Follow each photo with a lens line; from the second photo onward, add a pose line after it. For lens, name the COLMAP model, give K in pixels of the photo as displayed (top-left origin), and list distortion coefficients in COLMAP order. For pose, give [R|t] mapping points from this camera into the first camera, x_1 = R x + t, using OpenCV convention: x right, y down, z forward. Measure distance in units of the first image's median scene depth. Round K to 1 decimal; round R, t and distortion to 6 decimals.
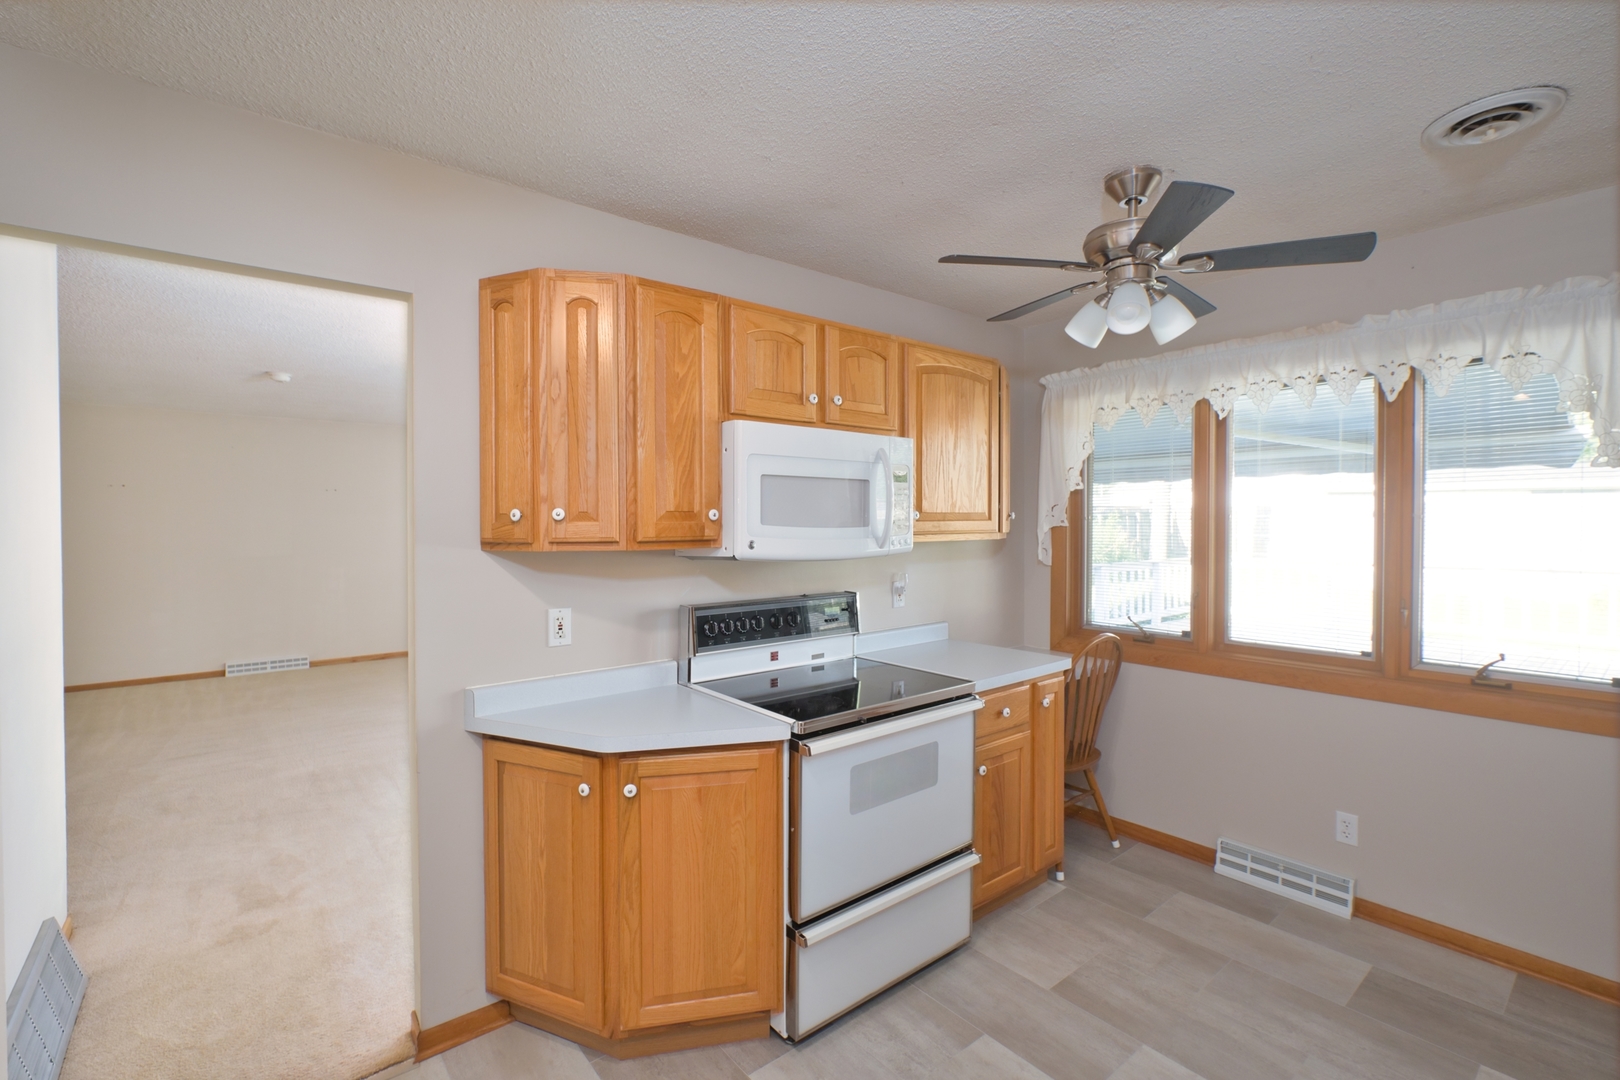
lens RADIAL K [[719.1, 0, 808.5], [0, 719.1, 529.0], [0, 0, 1]] dist [-0.002159, 0.000315]
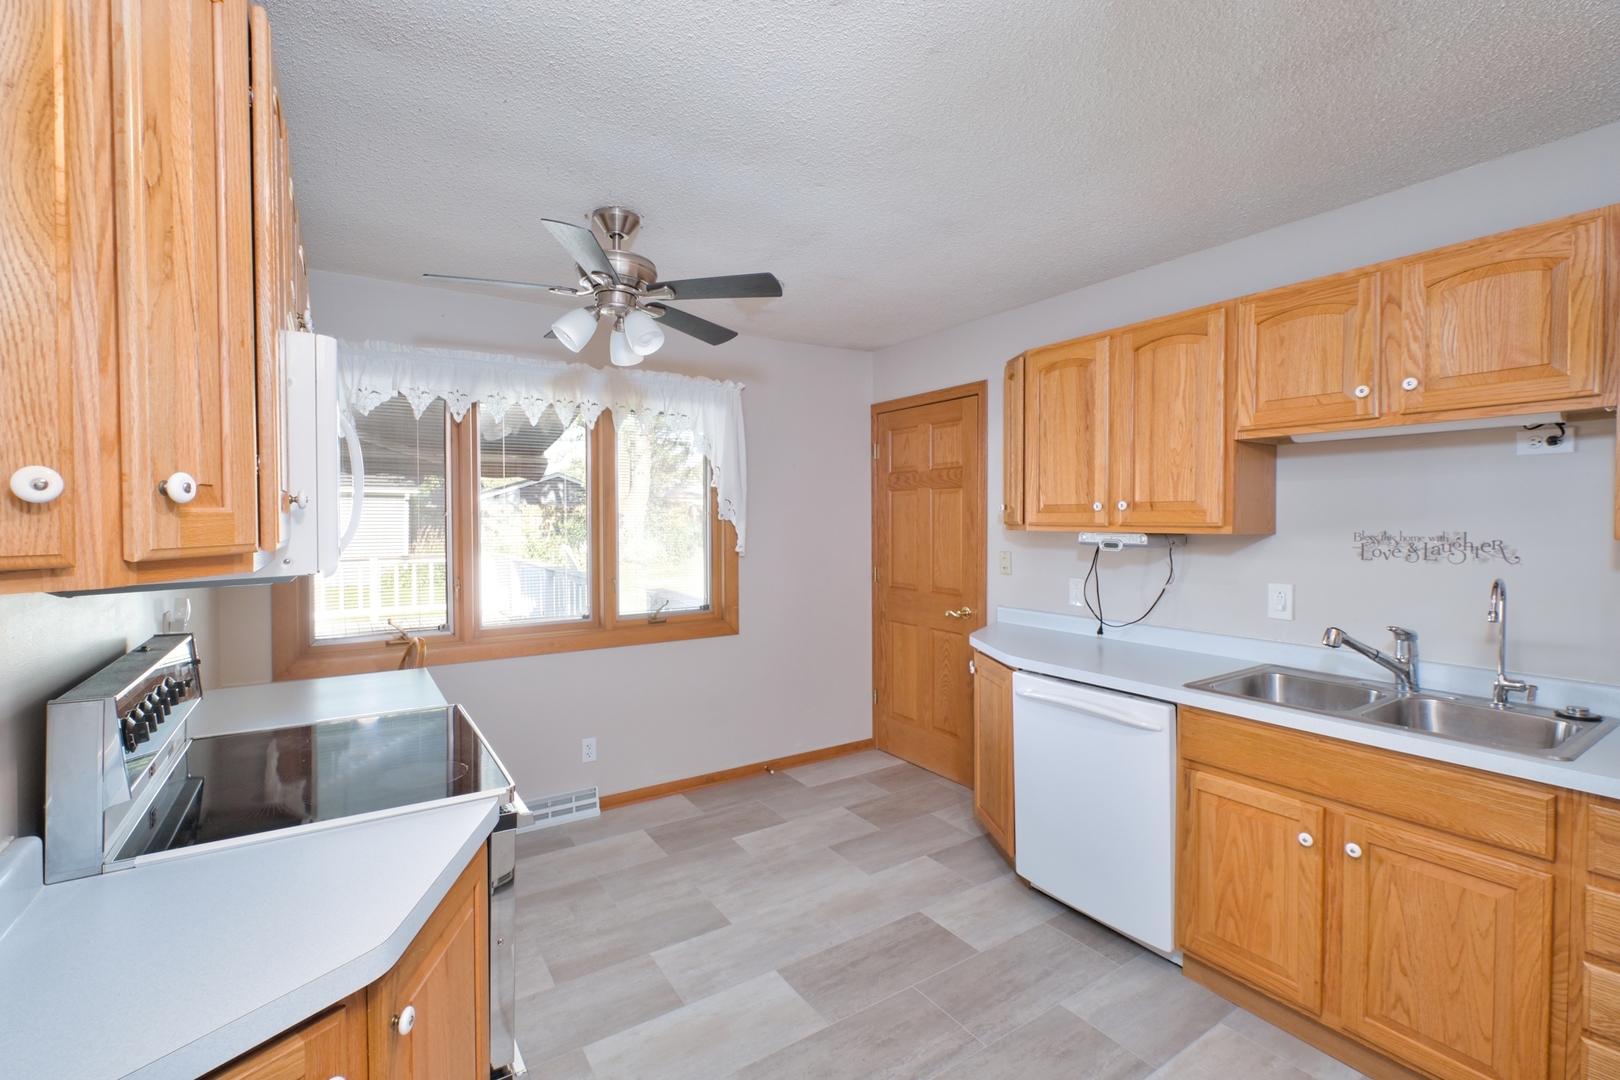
lens RADIAL K [[719.1, 0, 808.5], [0, 719.1, 529.0], [0, 0, 1]] dist [-0.002159, 0.000315]
pose [[0.103417, -0.011232, 0.994575, -0.568137], [0.013483, 0.999860, 0.009890, 0.003180], [-0.994547, 0.012387, 0.103554, 0.501176]]
